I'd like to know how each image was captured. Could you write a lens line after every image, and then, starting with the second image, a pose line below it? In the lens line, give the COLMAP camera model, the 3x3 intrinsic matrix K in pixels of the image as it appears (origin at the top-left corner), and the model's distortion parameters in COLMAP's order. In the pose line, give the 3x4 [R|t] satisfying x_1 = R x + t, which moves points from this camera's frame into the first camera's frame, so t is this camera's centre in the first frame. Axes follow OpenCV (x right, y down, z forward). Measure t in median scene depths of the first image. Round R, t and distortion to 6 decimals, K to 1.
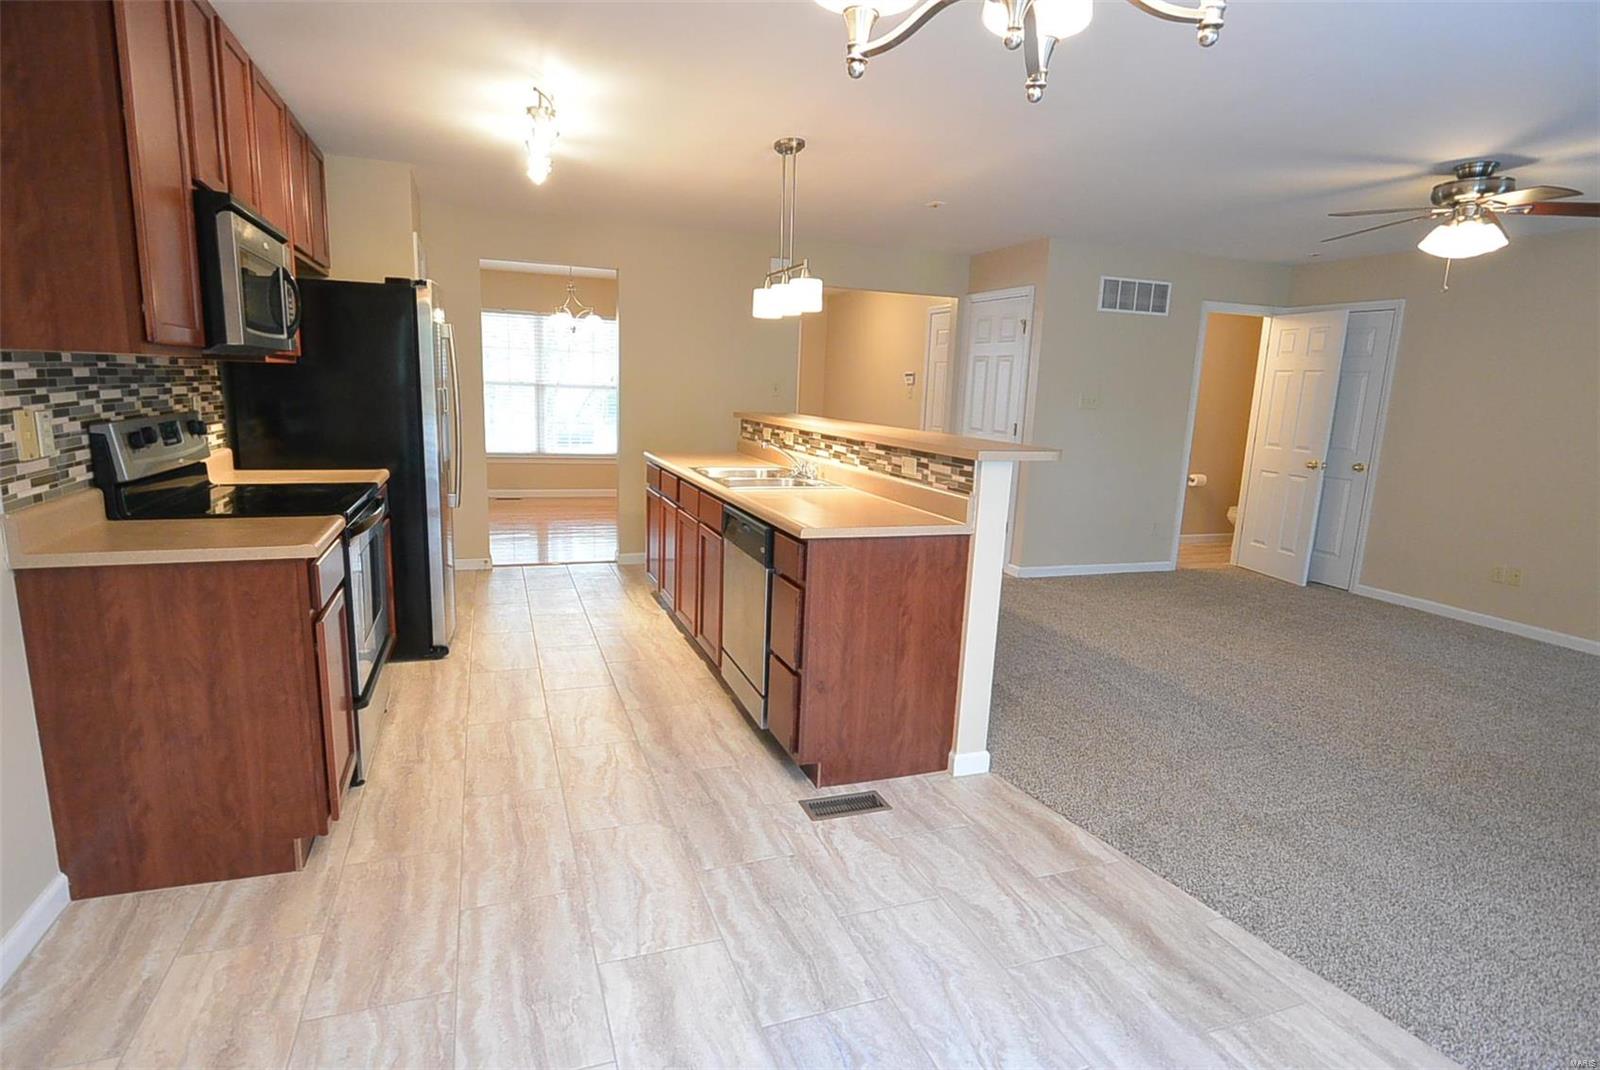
lens RADIAL K [[830.9, 0, 793.0], [0, 830.9, 543.8], [0, 0, 1]] dist [-0.003640, -0.001288]
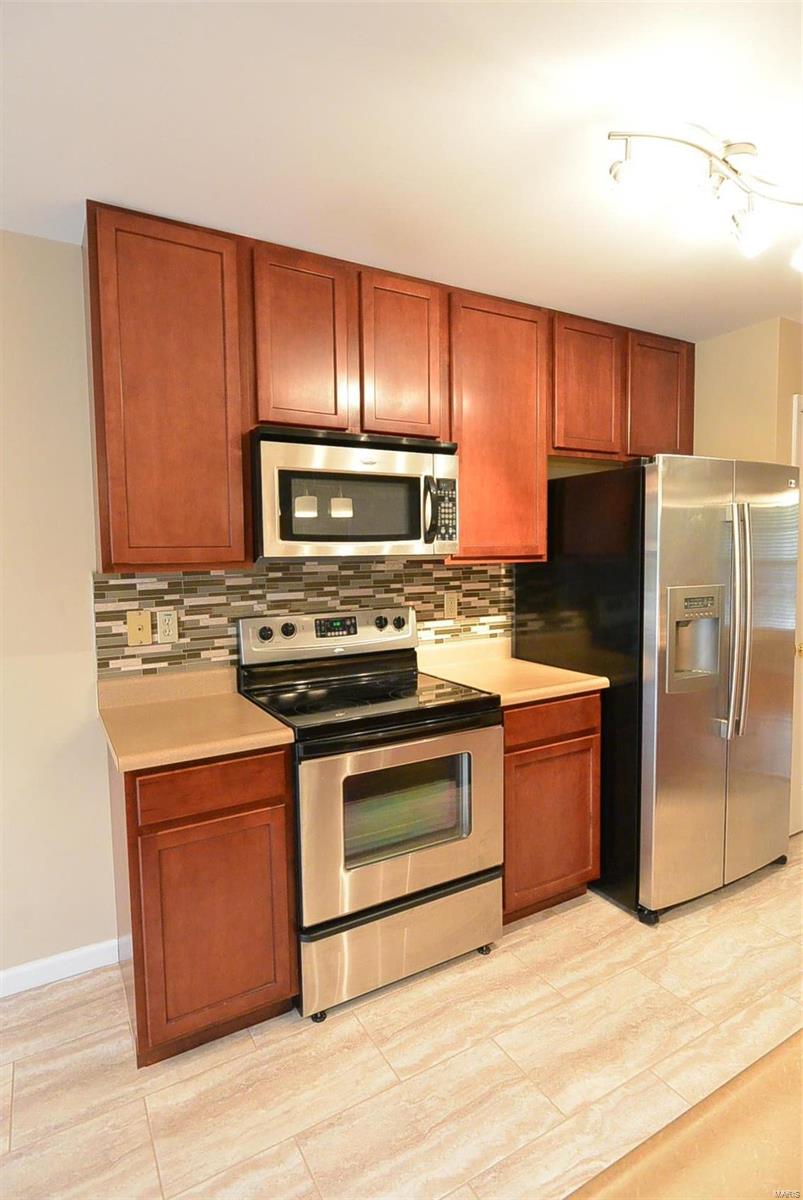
lens RADIAL K [[623.2, 0, 393.9], [0, 623.2, 595.8], [0, 0, 1]] dist [-0.003640, -0.001288]
pose [[0.165110, 0.032342, -0.985745, 0.147866], [-0.165444, 0.986208, 0.004646, -0.181405], [0.972300, 0.162318, 0.168184, 0.847636]]
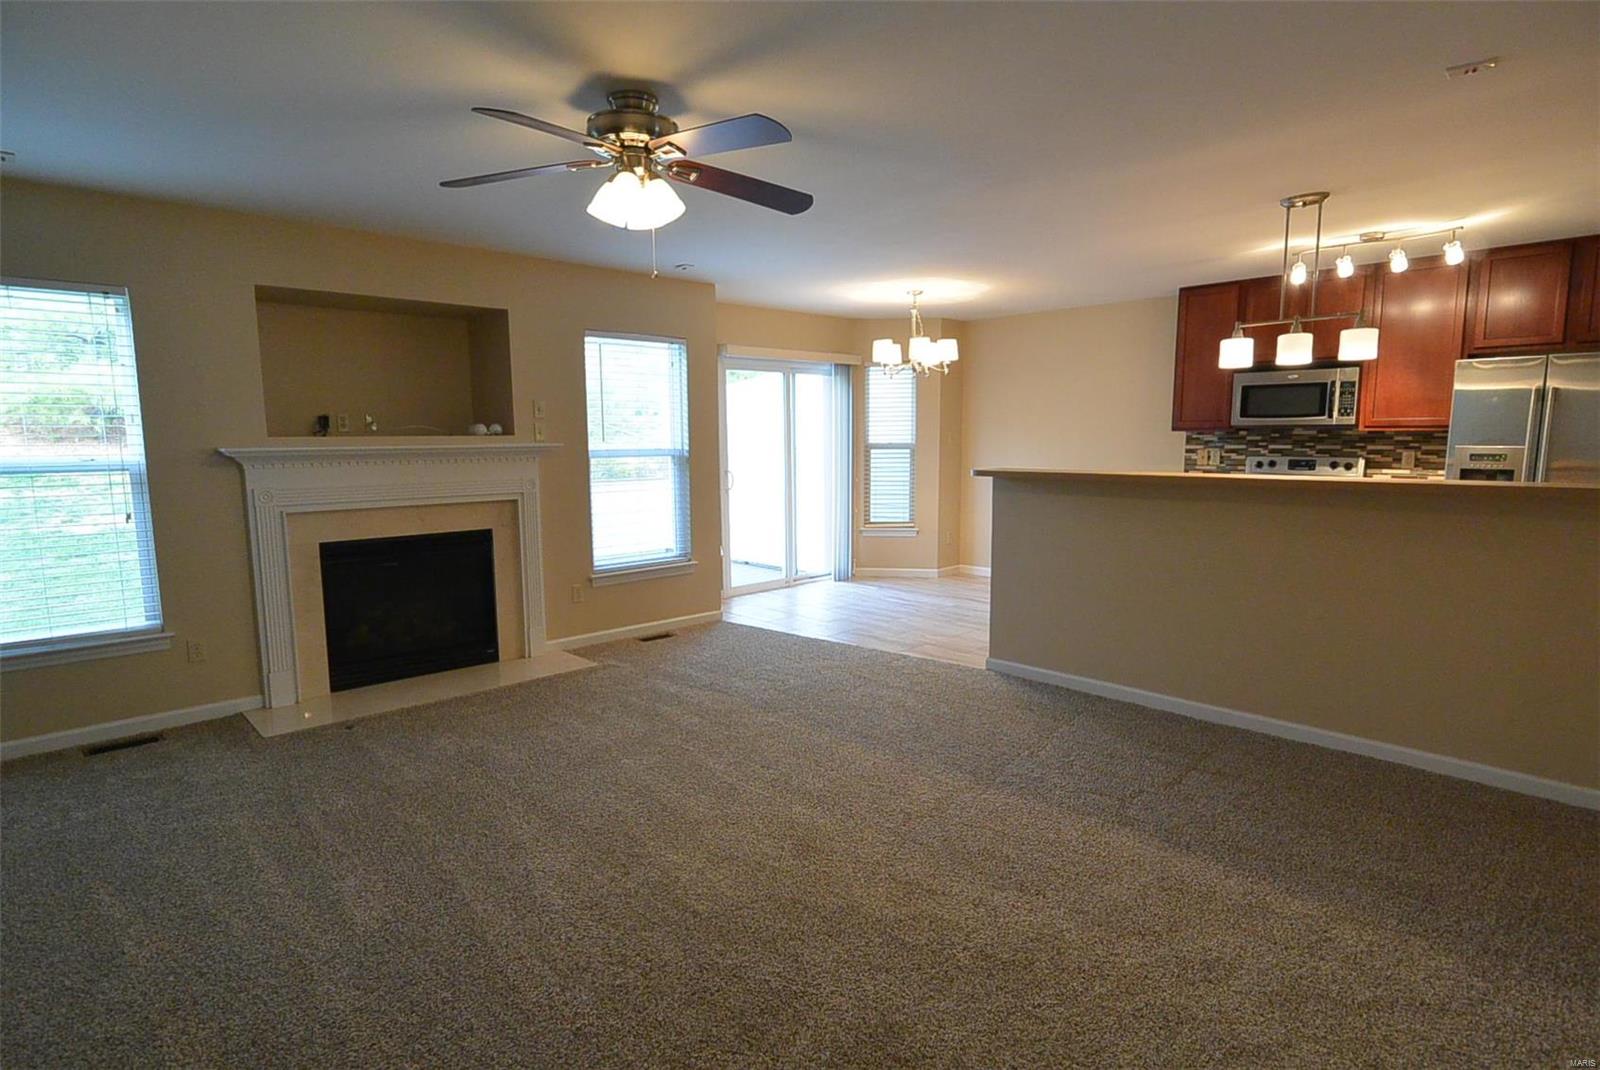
lens RADIAL K [[830.9, 0, 792.1], [0, 830.9, 542.1], [0, 0, 1]] dist [-0.003640, -0.001288]
pose [[-0.919457, 0.019735, -0.392694, 1.250007], [-0.100280, 0.953941, 0.282737, -0.390882], [0.380187, 0.299344, -0.875129, 2.274529]]
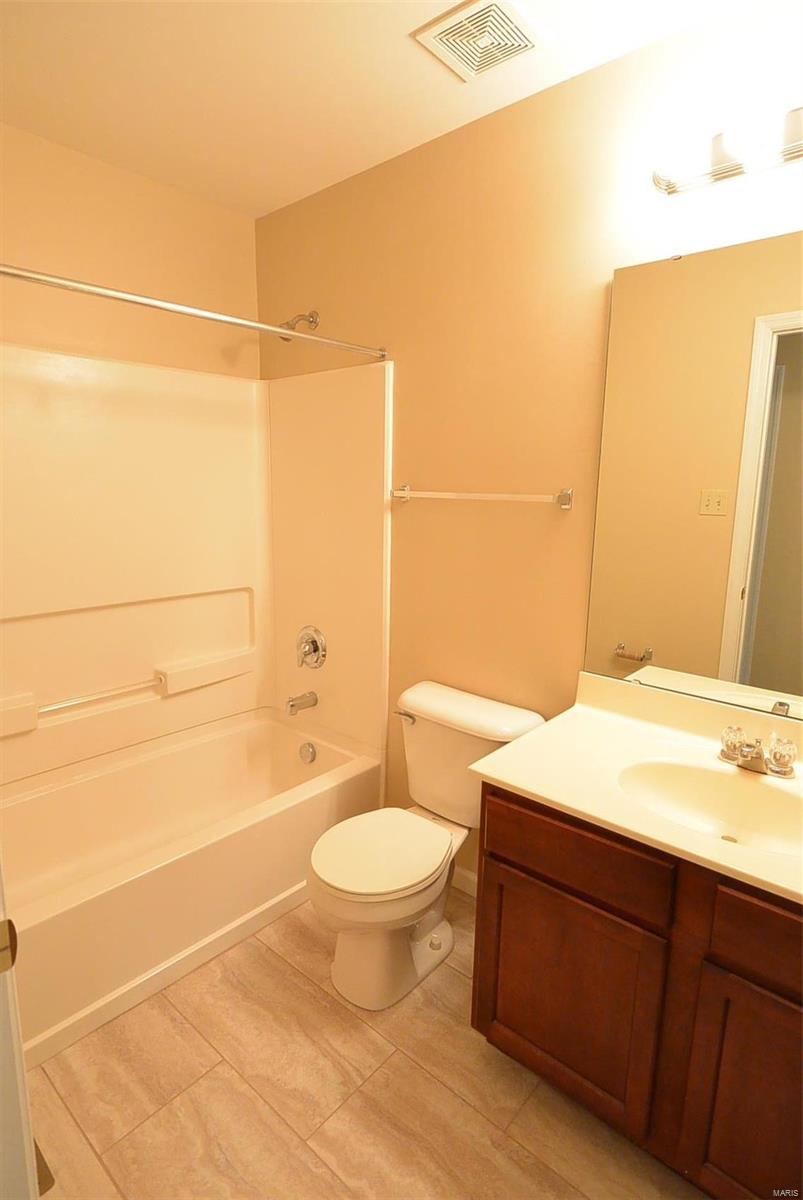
lens RADIAL K [[623.2, 0, 402.2], [0, 623.2, 598.4], [0, 0, 1]] dist [-0.003640, -0.001288]
pose [[0.885964, -0.102880, 0.452199, 0.060512], [0.101393, 0.994464, 0.027599, -0.066983], [-0.452535, 0.021398, 0.891490, 0.270804]]
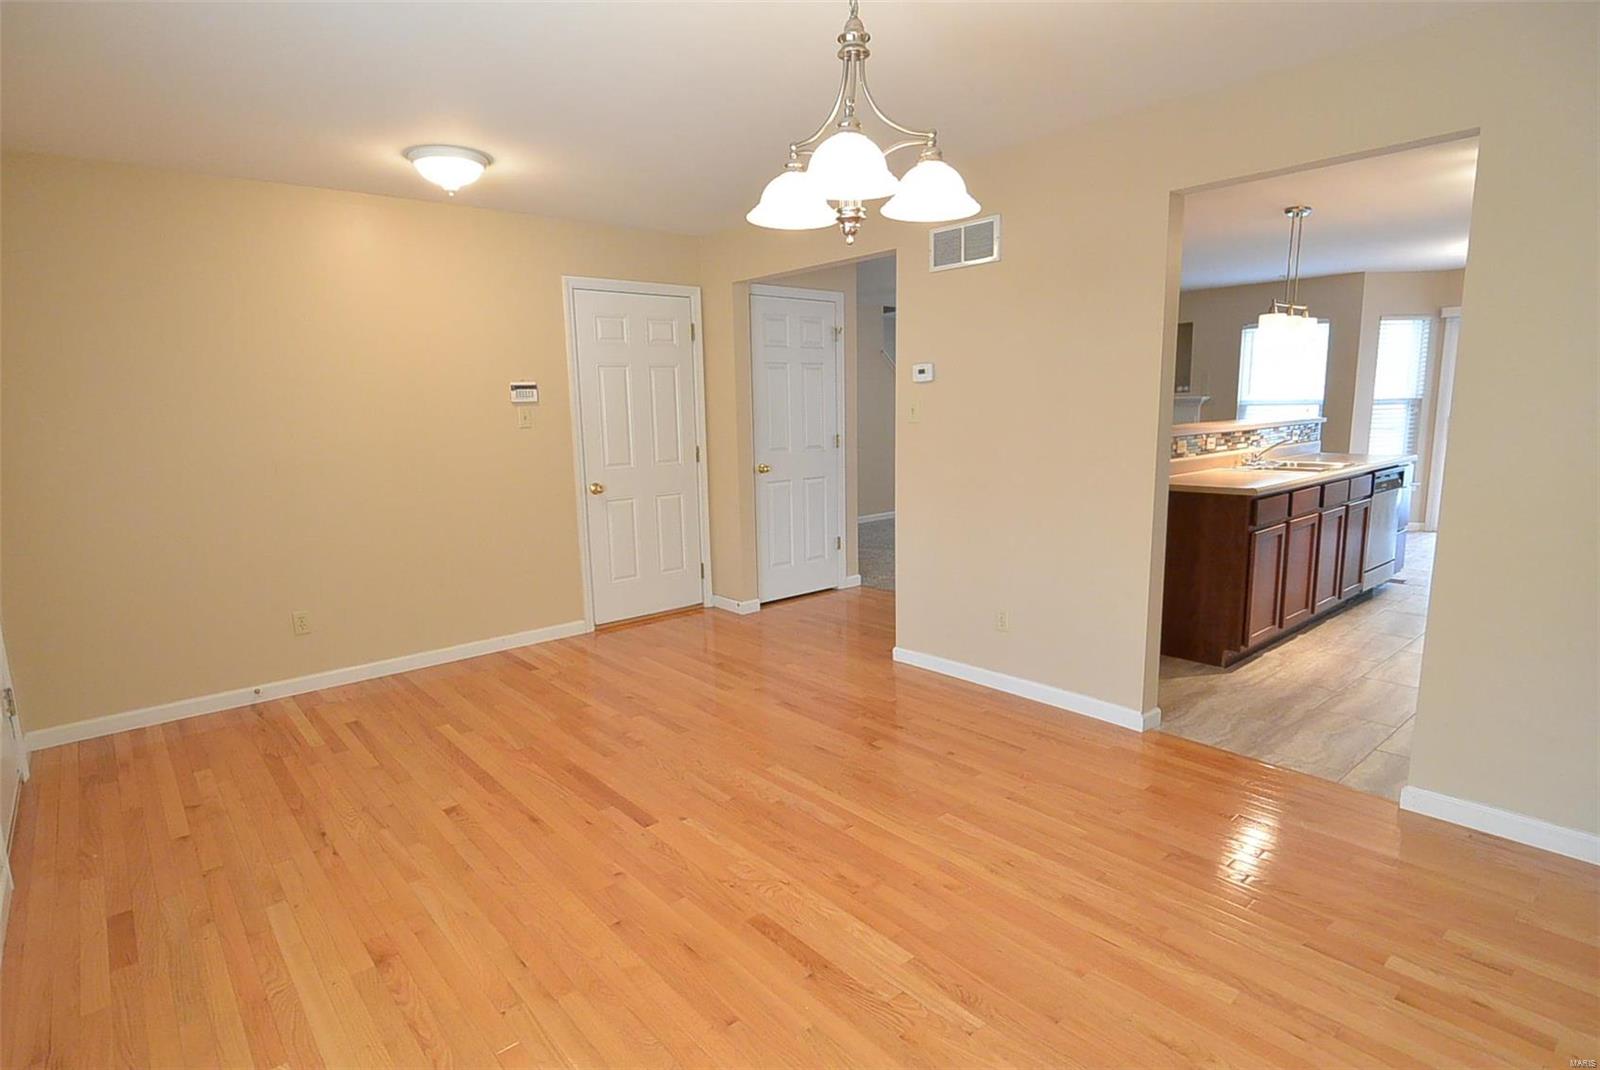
lens RADIAL K [[830.9, 0, 799.0], [0, 830.9, 543.3], [0, 0, 1]] dist [-0.003640, -0.001288]
pose [[-0.353381, -0.185266, 0.916950, -1.311896], [0.186606, 0.946534, 0.263159, -0.608621], [-0.916679, 0.264104, -0.299915, 2.888982]]
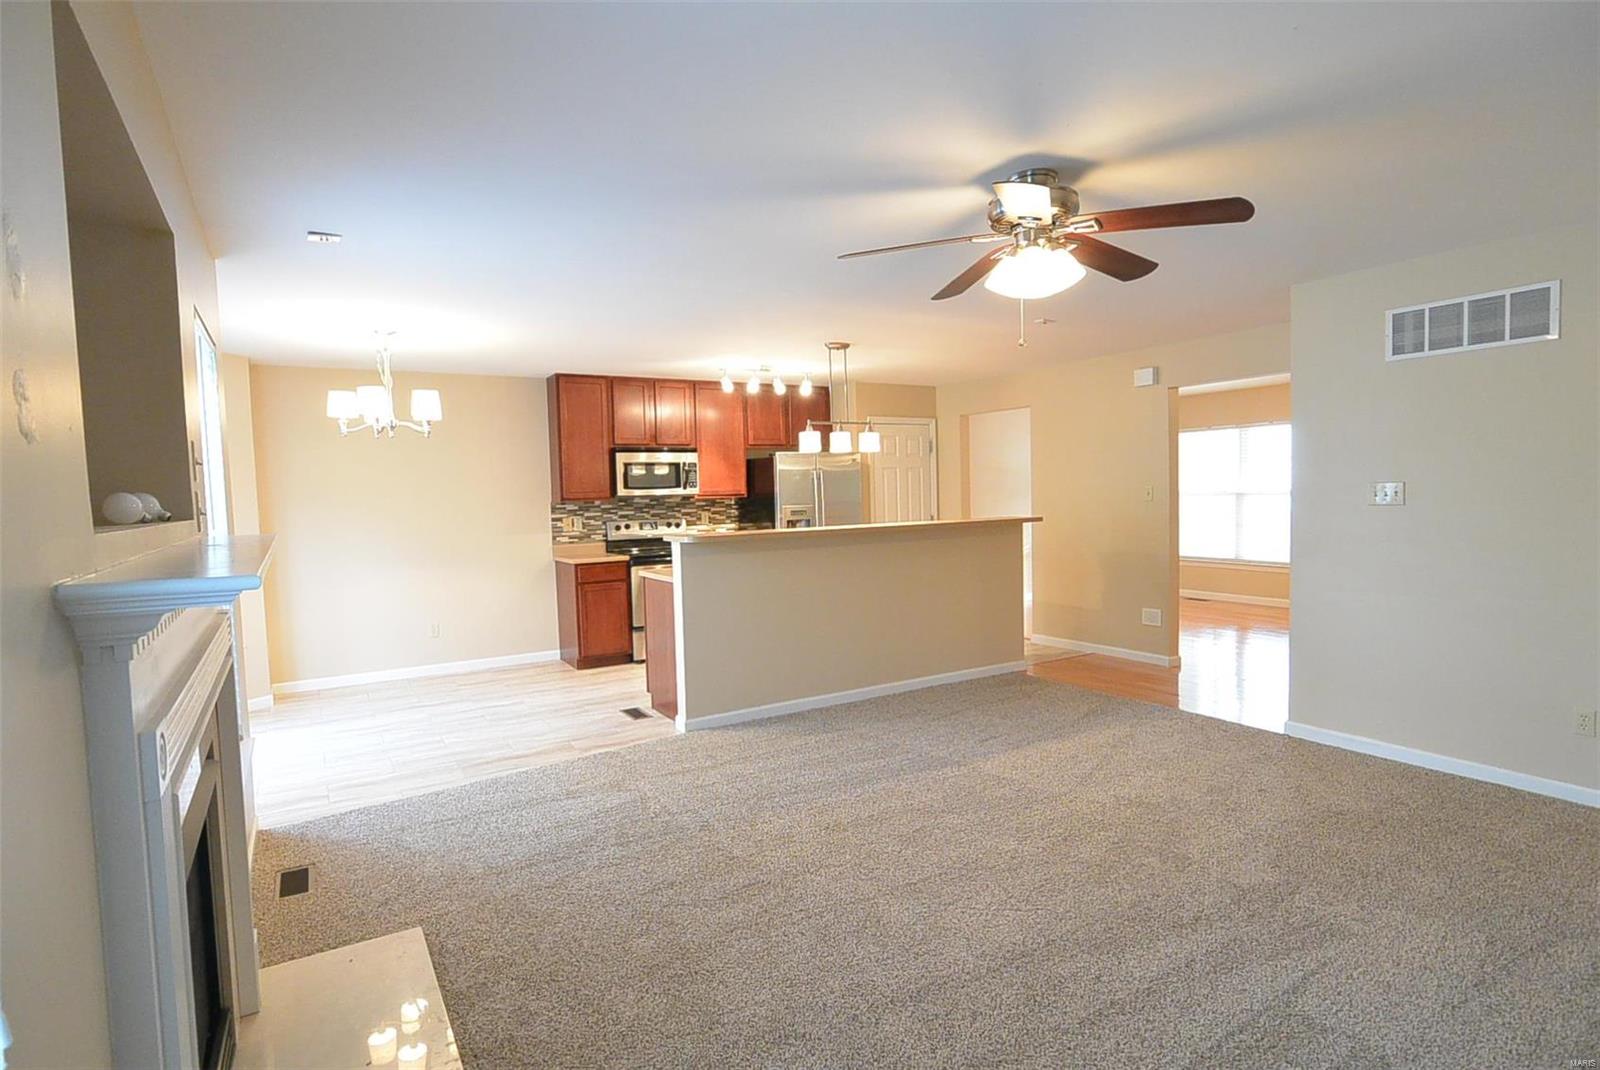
lens RADIAL K [[830.9, 0, 794.0], [0, 830.9, 544.3], [0, 0, 1]] dist [-0.003640, -0.001288]
pose [[0.188490, 0.018992, -0.981891, 1.931518], [-0.152561, 0.988242, -0.010171, -0.109607], [0.970153, 0.151716, 0.189171, 0.879369]]
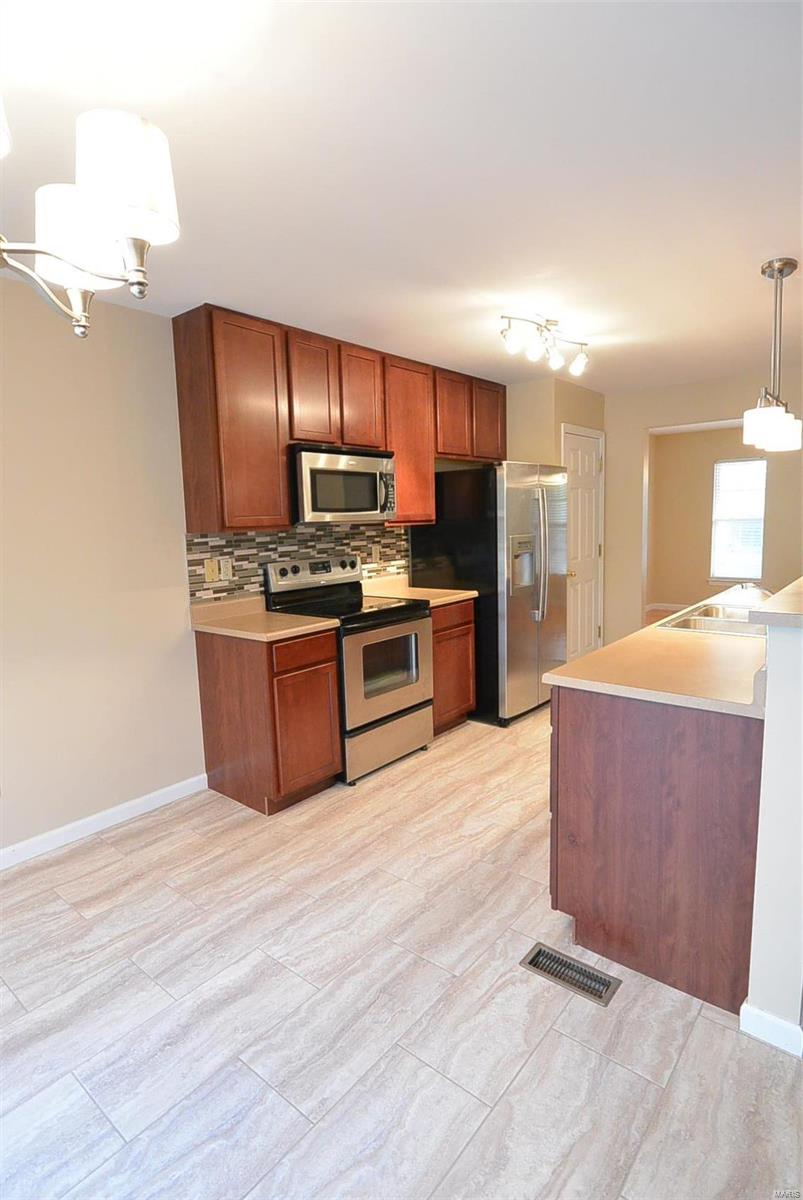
lens RADIAL K [[623.2, 0, 394.0], [0, 623.2, 596.1], [0, 0, 1]] dist [-0.003640, -0.001288]
pose [[0.494642, 0.059037, -0.867090, 0.522126], [-0.117281, 0.993098, 0.000712, -0.082902], [0.861147, 0.101341, 0.498152, 0.408296]]
